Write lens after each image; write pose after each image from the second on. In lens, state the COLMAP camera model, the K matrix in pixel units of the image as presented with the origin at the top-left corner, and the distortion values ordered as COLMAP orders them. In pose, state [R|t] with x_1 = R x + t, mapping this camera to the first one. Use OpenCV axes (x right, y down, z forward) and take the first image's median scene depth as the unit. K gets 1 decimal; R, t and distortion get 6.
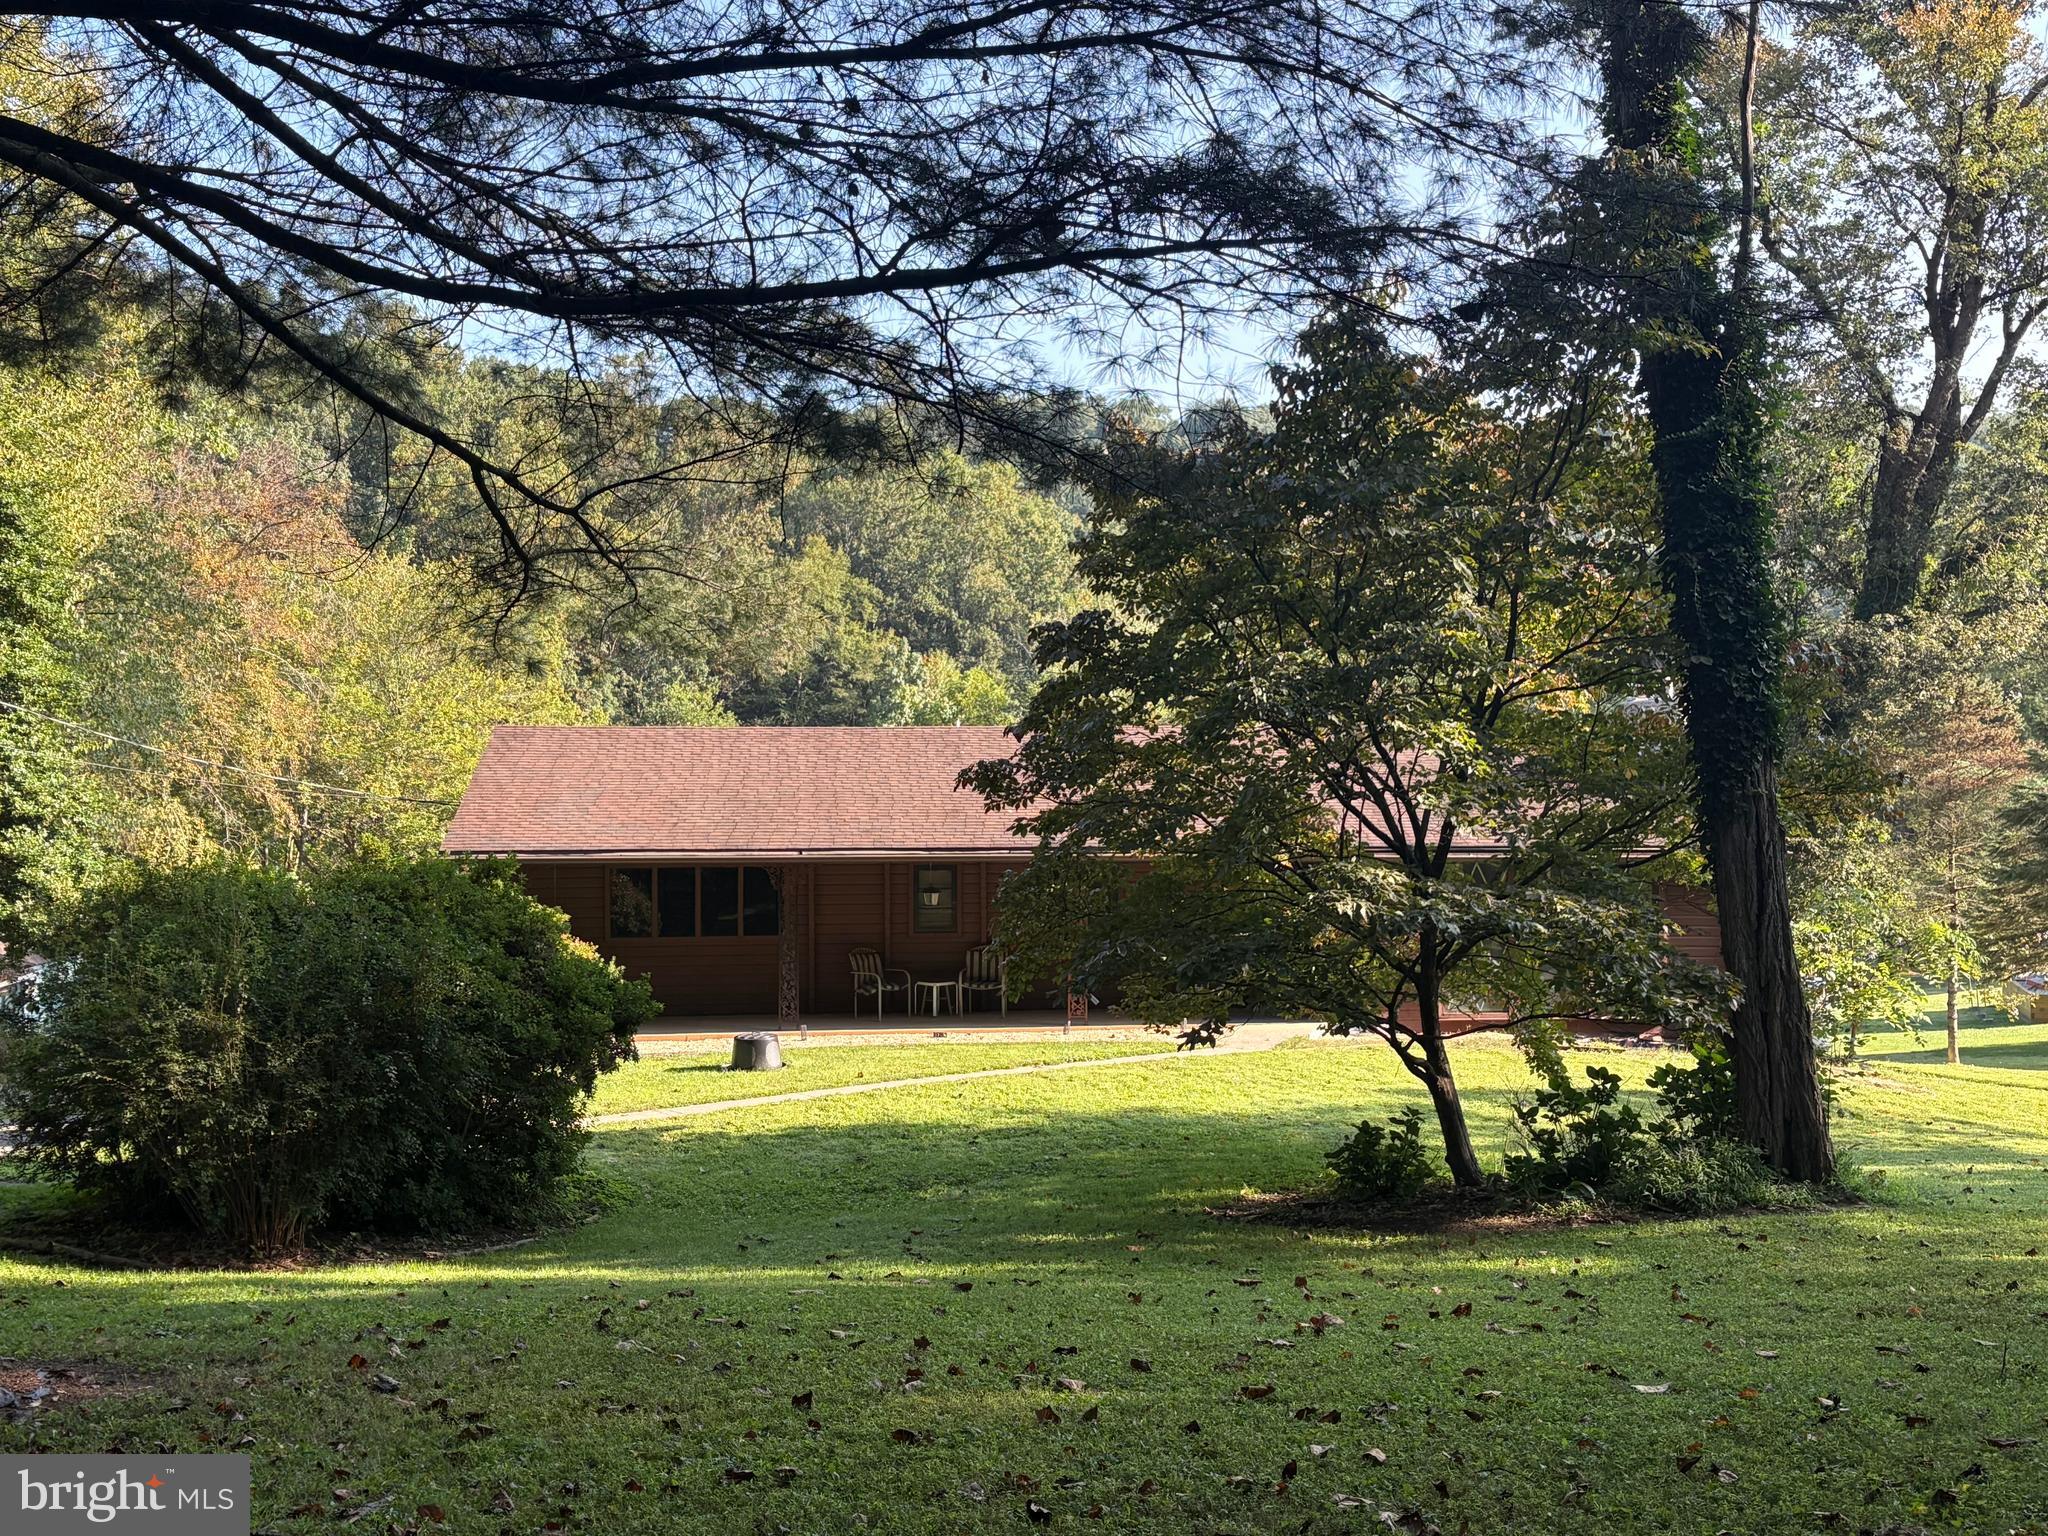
lens RADIAL K [[2270.5, 0, 1017.5], [0, 2270.5, 781.6], [0, 0, 1]] dist [0.036862, 0.000000]
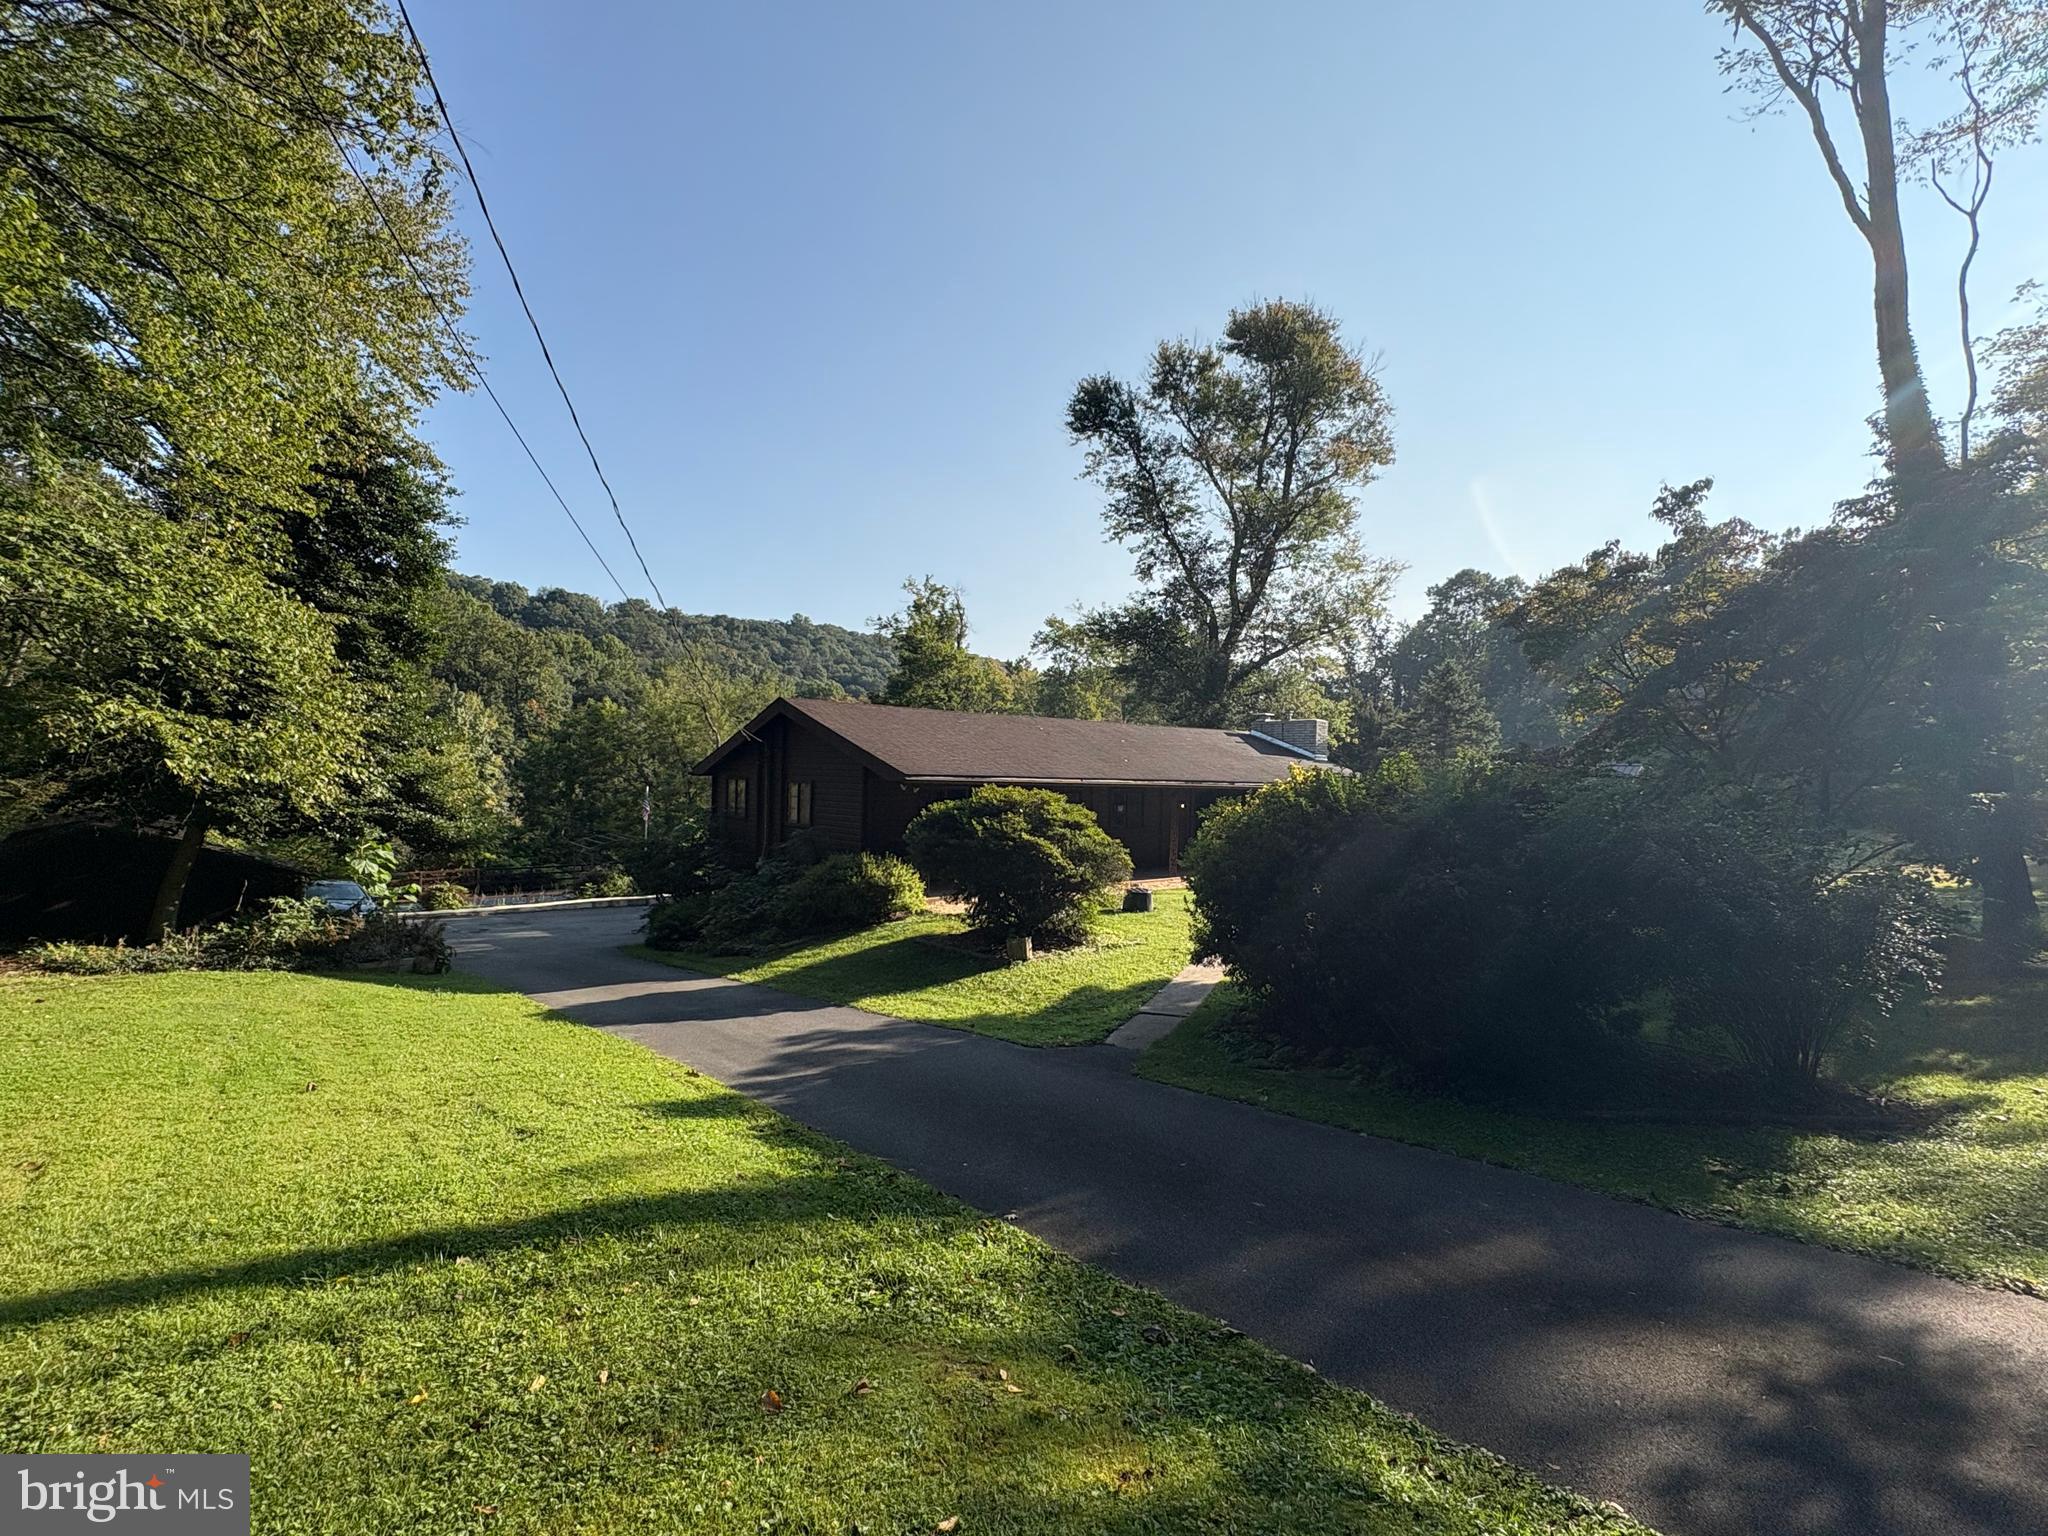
lens RADIAL K [[929.8, 0, 1039.3], [0, 929.8, 770.0], [0, 0, 1]] dist [-0.002663, 0.000398]
pose [[0.833749, 0.024147, 0.551616, -0.127978], [-0.024399, 0.999679, -0.006881, 0.007210], [-0.551604, -0.007722, 0.834070, 0.111289]]
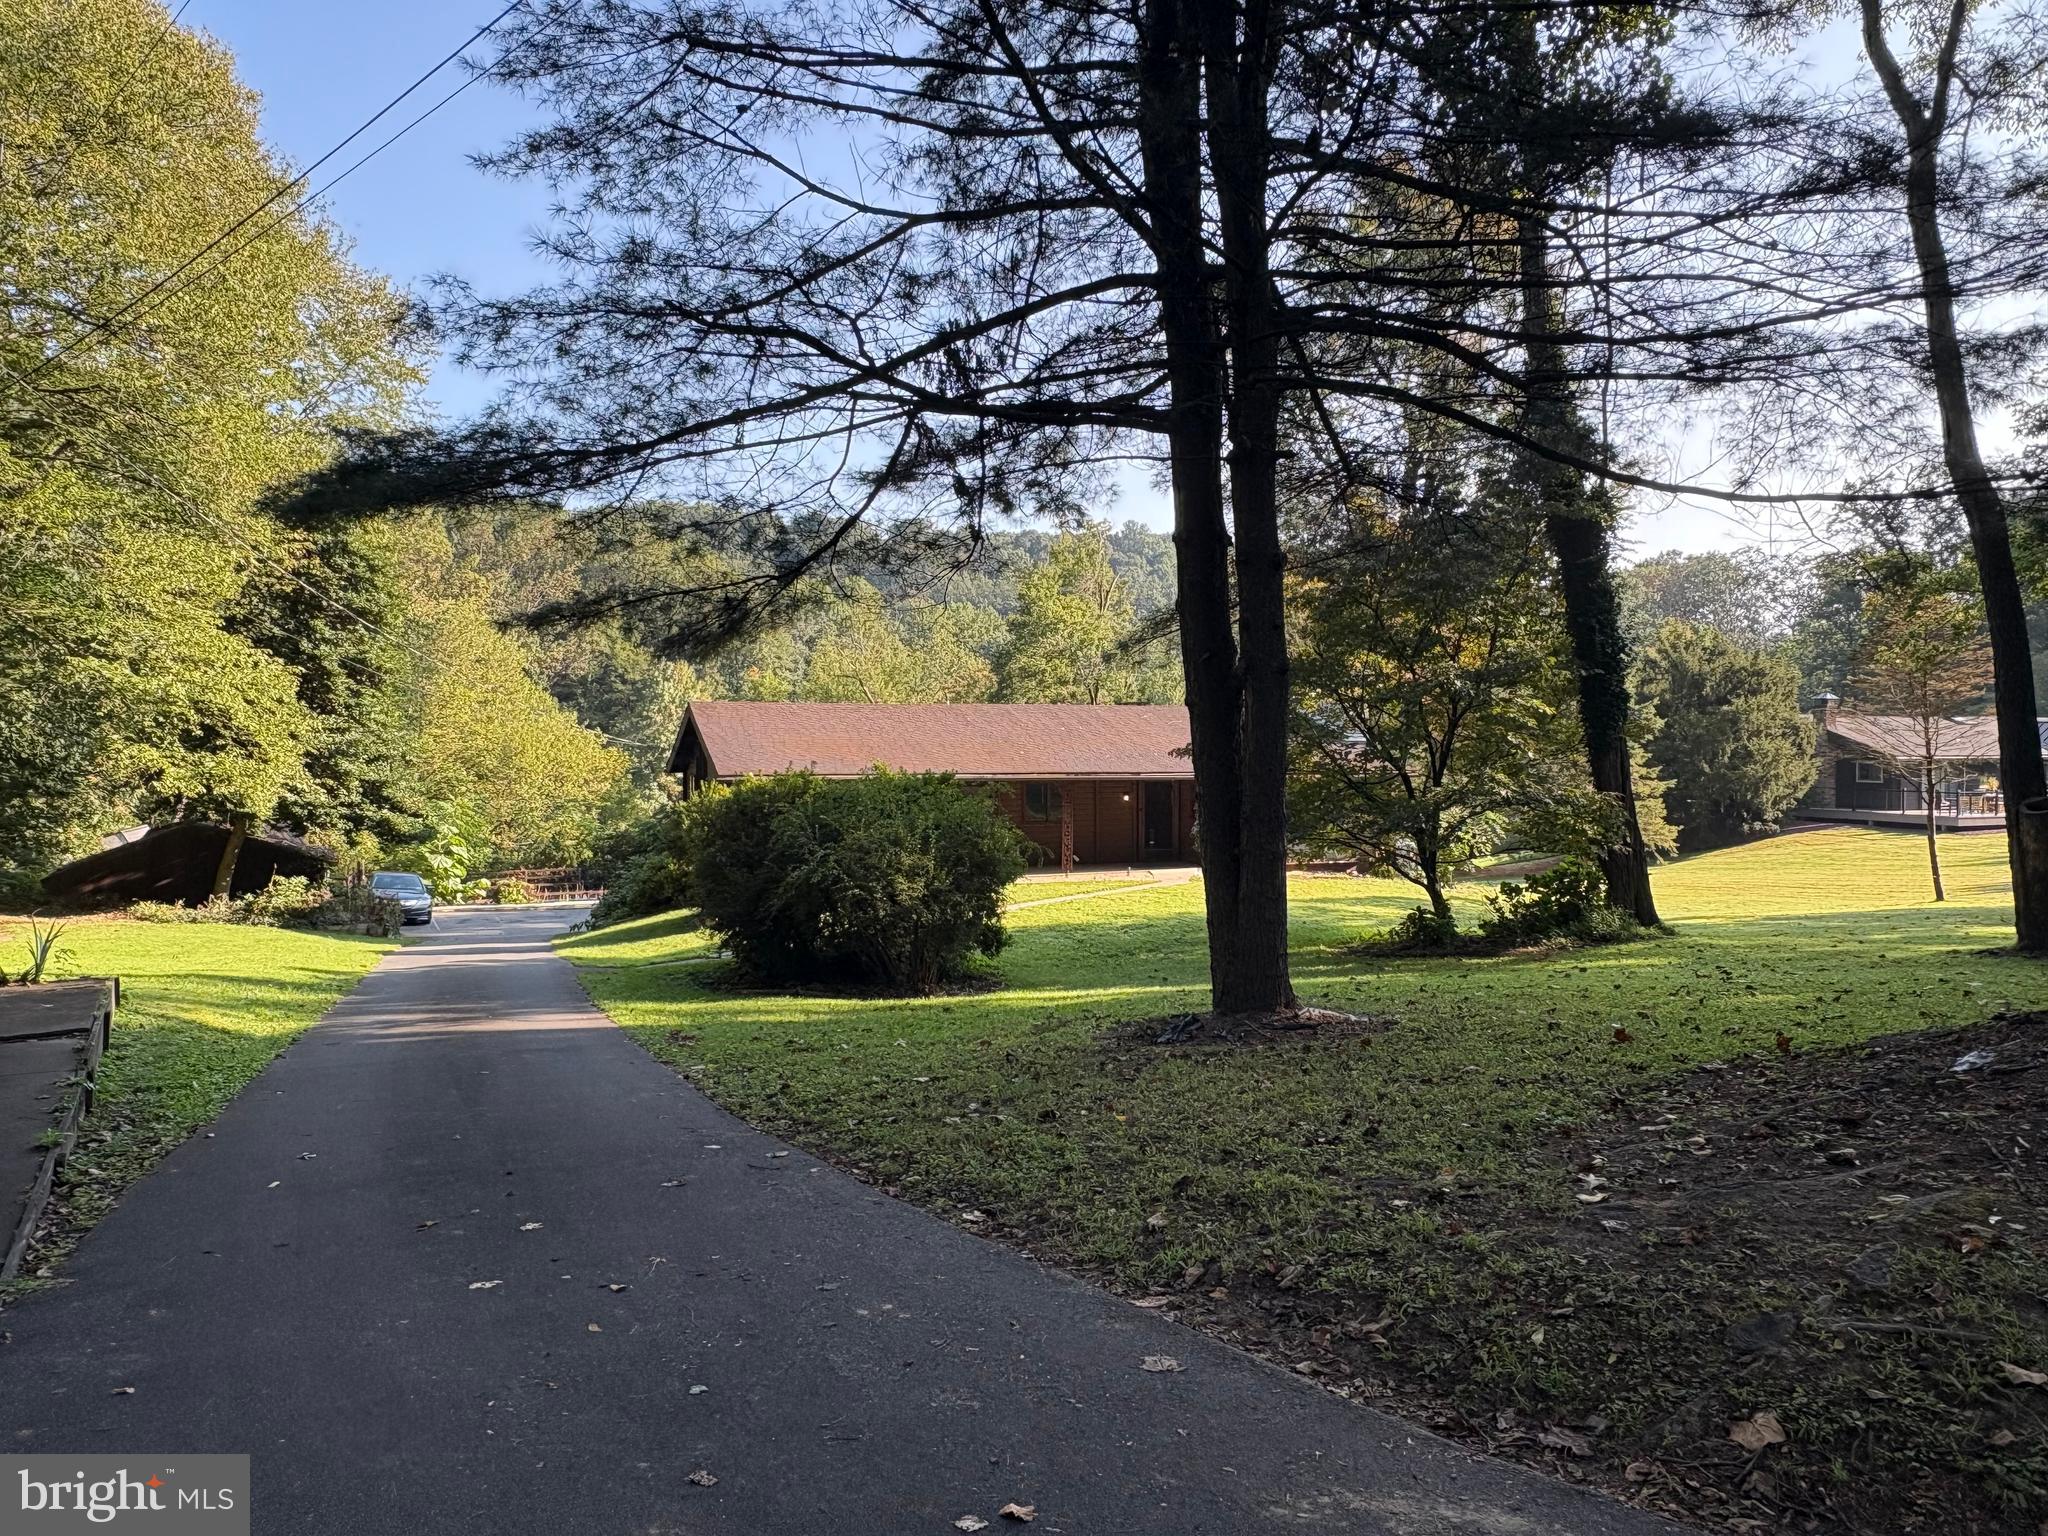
lens RADIAL K [[1355.7, 0, 1033.3], [0, 1355.7, 778.7], [0, 0, 1]] dist [-0.001605, -0.002642]
pose [[0.967437, -0.004365, 0.253076, -0.070456], [-0.002166, 0.999672, 0.025520, 0.001543], [-0.253104, -0.025237, 0.967110, -0.006710]]
